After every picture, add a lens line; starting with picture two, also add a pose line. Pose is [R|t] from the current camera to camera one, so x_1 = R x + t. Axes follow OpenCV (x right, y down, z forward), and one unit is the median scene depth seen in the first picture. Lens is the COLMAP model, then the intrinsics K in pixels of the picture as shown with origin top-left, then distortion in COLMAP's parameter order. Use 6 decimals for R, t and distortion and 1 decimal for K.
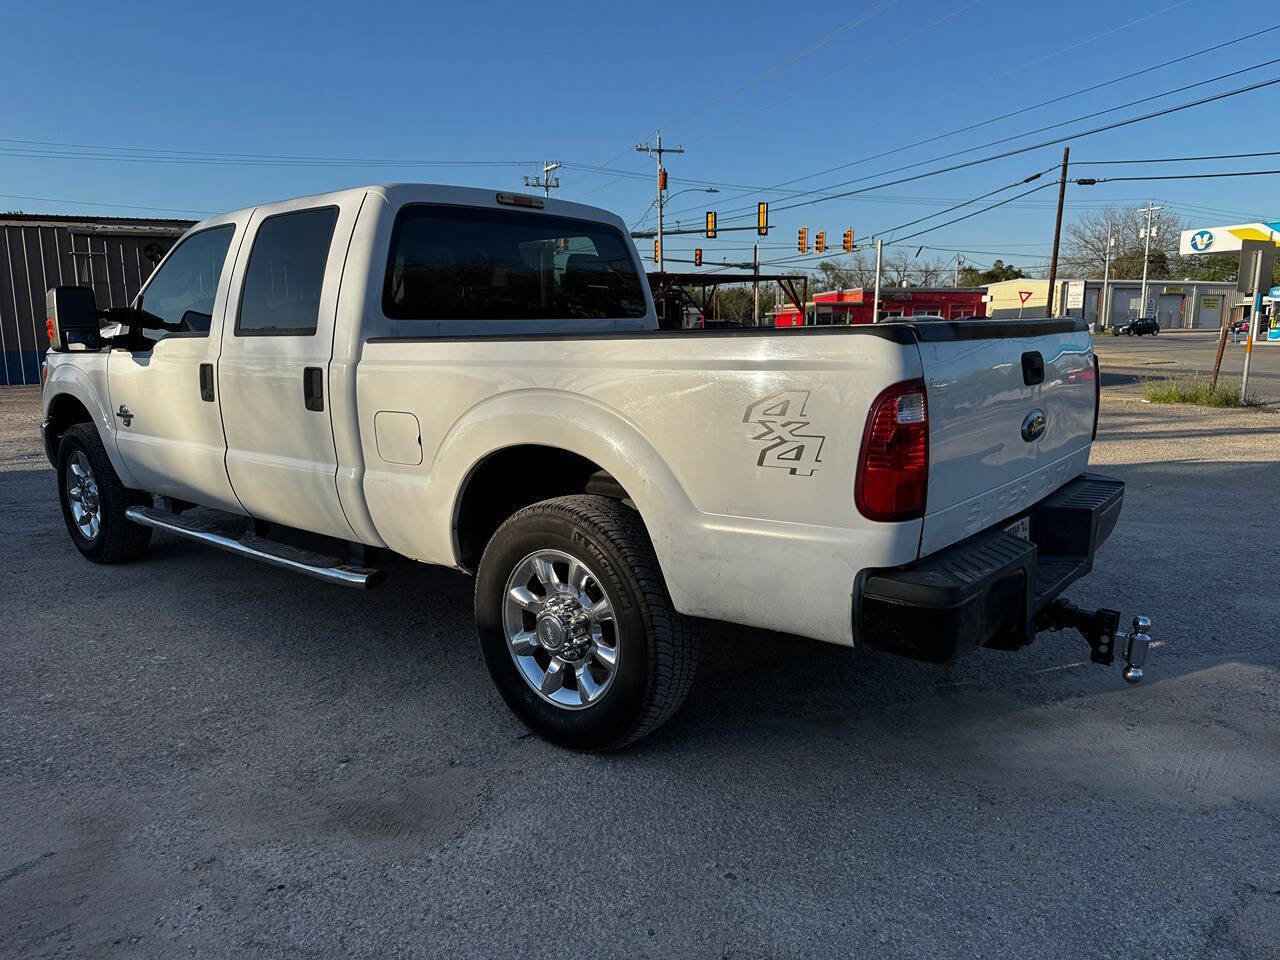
lens RADIAL K [[912.1, 0, 640.0], [0, 912.1, 480.0], [0, 0, 1]] dist [0.056389, -0.066248]
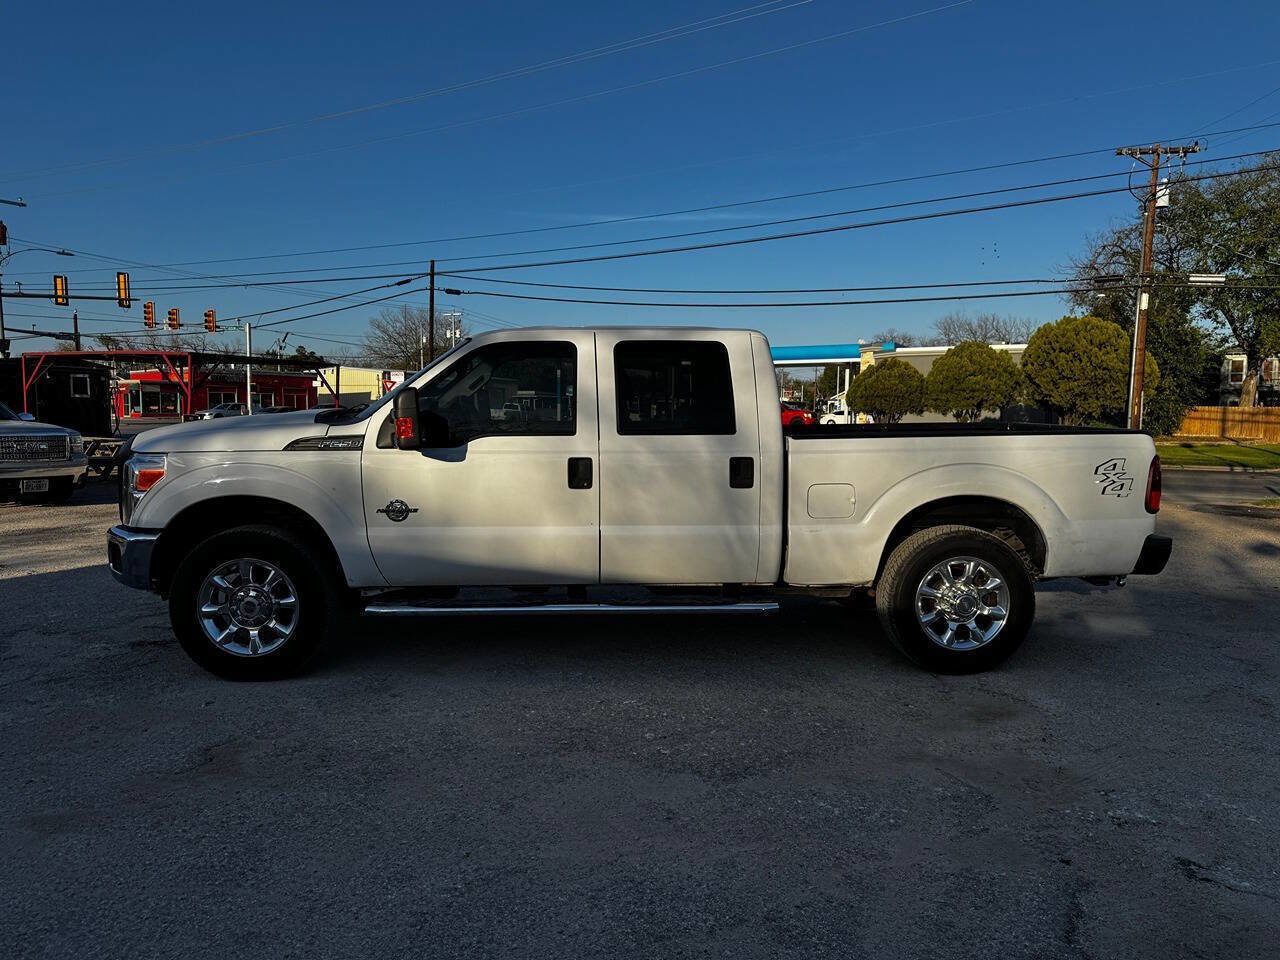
lens RADIAL K [[912.1, 0, 640.0], [0, 912.1, 480.0], [0, 0, 1]] dist [0.056389, -0.066248]
pose [[0.726139, -0.039709, 0.686400, -0.133296], [0.099762, 0.993851, -0.048043, -0.003354], [-0.680272, 0.103363, 0.725635, 0.010851]]
